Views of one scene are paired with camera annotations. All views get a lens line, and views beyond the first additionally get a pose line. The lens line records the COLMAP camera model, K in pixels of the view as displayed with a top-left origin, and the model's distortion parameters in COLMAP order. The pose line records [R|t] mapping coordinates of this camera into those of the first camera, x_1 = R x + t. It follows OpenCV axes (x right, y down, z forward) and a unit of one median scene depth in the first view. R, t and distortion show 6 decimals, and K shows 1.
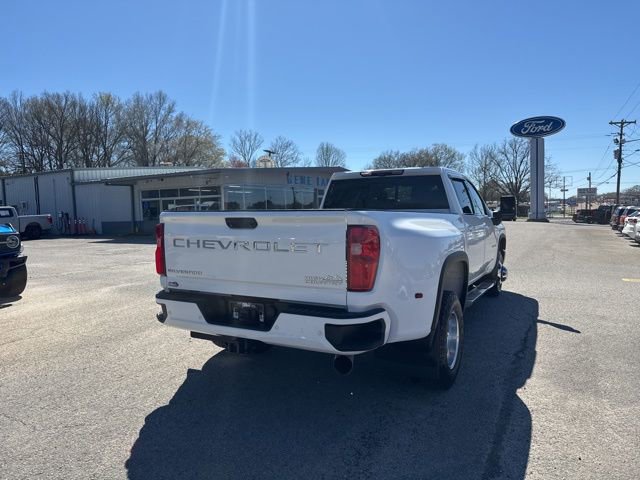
lens RADIAL K [[445.8, 0, 324.5], [0, 445.8, 244.5], [0, 0, 1]] dist [0.065610, -0.084206]
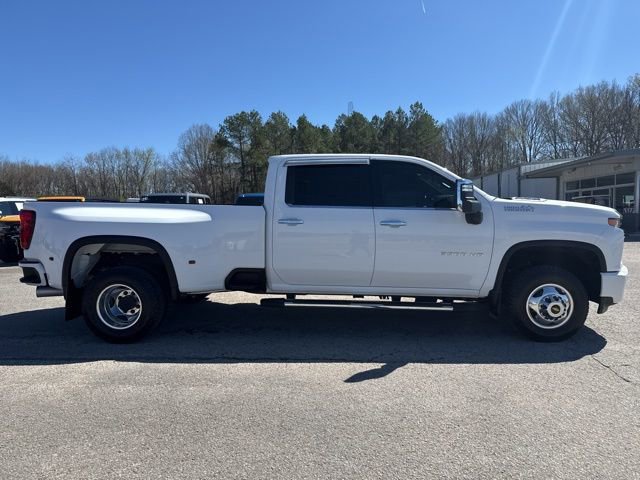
lens RADIAL K [[445.8, 0, 322.8], [0, 445.8, 243.6], [0, 0, 1]] dist [0.065610, -0.084206]
pose [[0.437659, 0.077070, -0.895832, 1.209671], [-0.064982, 0.996426, 0.053978, -0.047497], [0.896790, 0.034589, 0.441103, 0.708507]]
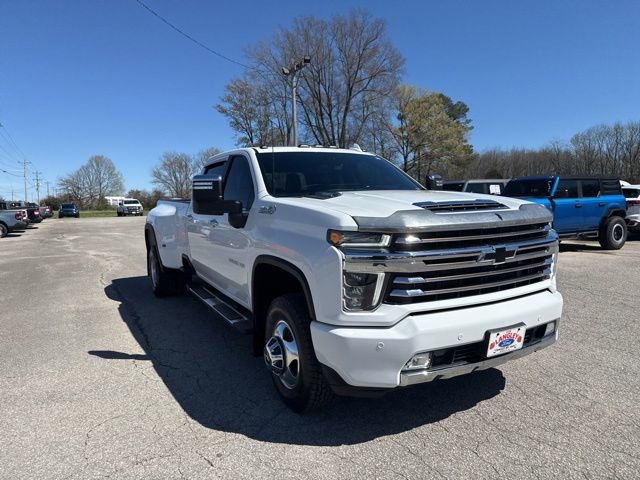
lens RADIAL K [[445.8, 0, 322.9], [0, 445.8, 243.3], [0, 0, 1]] dist [0.065610, -0.084206]
pose [[-0.538868, 0.106444, -0.835638, 1.071019], [-0.033045, 0.988550, 0.147231, -0.145329], [0.841742, 0.106952, -0.529180, 1.895060]]
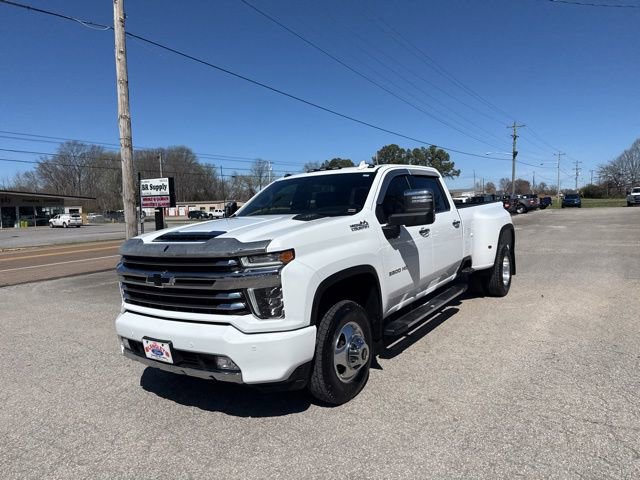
lens RADIAL K [[445.8, 0, 324.9], [0, 445.8, 246.1], [0, 0, 1]] dist [0.065610, -0.084206]
pose [[-0.993837, 0.050236, 0.098811, 0.213160], [0.065812, 0.984708, 0.161302, -0.197316], [-0.089196, 0.166811, -0.981946, 2.397372]]
